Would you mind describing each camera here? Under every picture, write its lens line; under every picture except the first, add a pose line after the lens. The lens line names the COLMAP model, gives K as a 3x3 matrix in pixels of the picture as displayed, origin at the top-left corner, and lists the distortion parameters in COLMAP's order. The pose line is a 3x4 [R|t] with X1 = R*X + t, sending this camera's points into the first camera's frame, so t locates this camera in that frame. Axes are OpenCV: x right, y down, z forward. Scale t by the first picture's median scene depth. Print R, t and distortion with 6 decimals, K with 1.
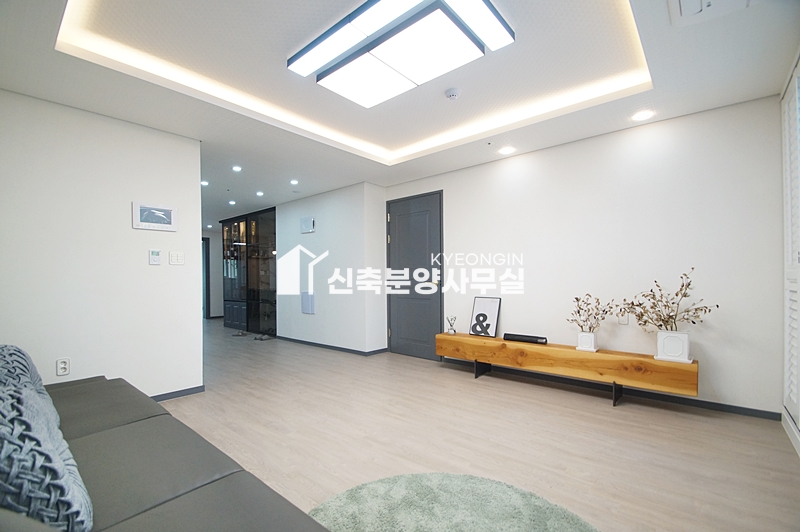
lens RADIAL K [[355.3, 0, 390.5], [0, 355.3, 274.6], [0, 0, 1]] dist [-0.000911, 0.000000]
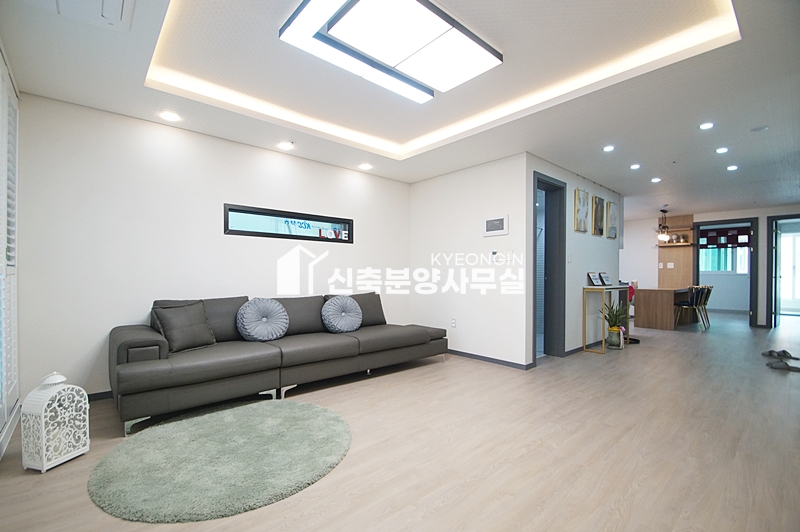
lens RADIAL K [[355.3, 0, 390.5], [0, 355.3, 274.6], [0, 0, 1]] dist [-0.000911, 0.000000]
pose [[-0.137706, 0.008980, -0.990432, 0.723598], [0.005962, 0.999948, 0.008237, 0.008664], [0.990455, -0.004770, -0.137753, 0.792699]]
